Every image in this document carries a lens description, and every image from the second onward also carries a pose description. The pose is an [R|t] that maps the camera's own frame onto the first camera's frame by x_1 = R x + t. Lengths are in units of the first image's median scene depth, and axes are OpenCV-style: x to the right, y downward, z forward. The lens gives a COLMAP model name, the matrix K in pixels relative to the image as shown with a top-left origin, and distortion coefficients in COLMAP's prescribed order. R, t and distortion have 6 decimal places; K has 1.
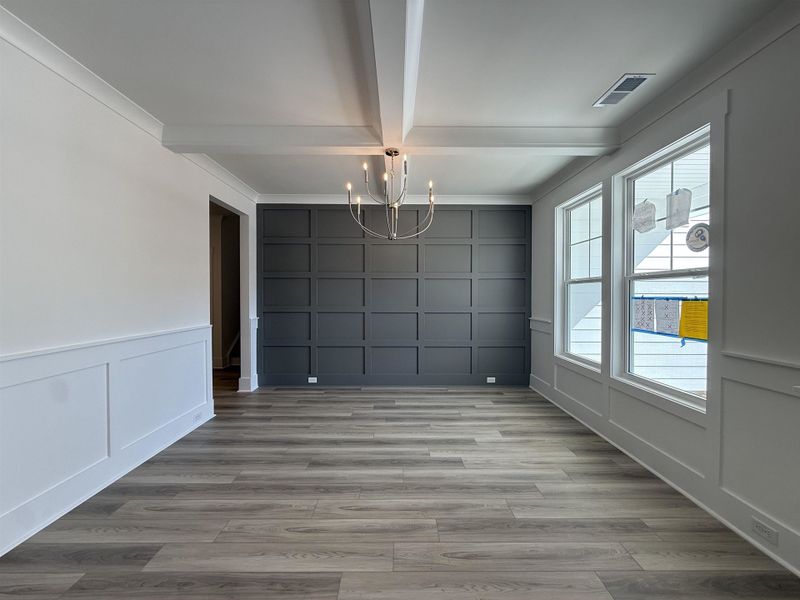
lens RADIAL K [[319.5, 0, 399.6], [0, 319.5, 299.8], [0, 0, 1]] dist [-0.000100, 0.000512]
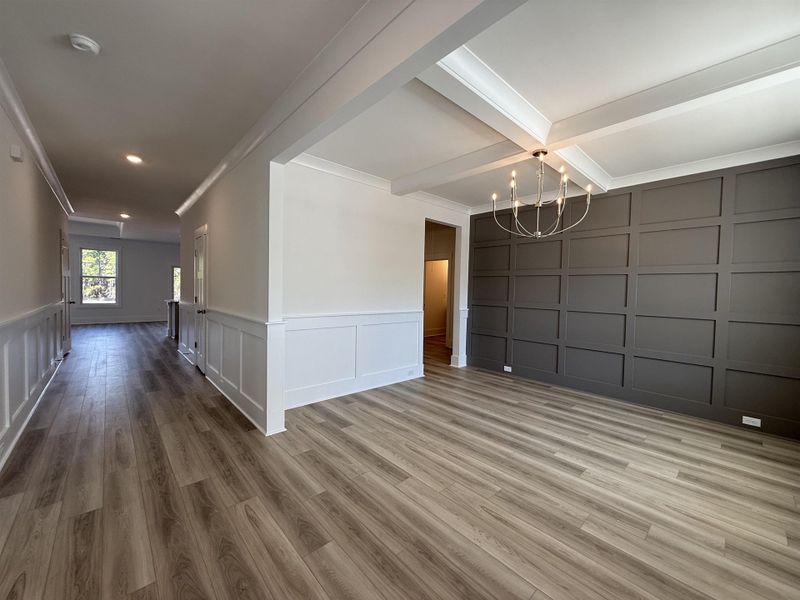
lens RADIAL K [[319.5, 0, 397.4], [0, 319.5, 298.4], [0, 0, 1]] dist [-0.000100, 0.000512]
pose [[0.666100, 0.034613, -0.745059, 0.443099], [-0.032231, 0.999325, 0.017610, 0.003987], [0.745166, 0.012284, 0.666766, -0.024640]]
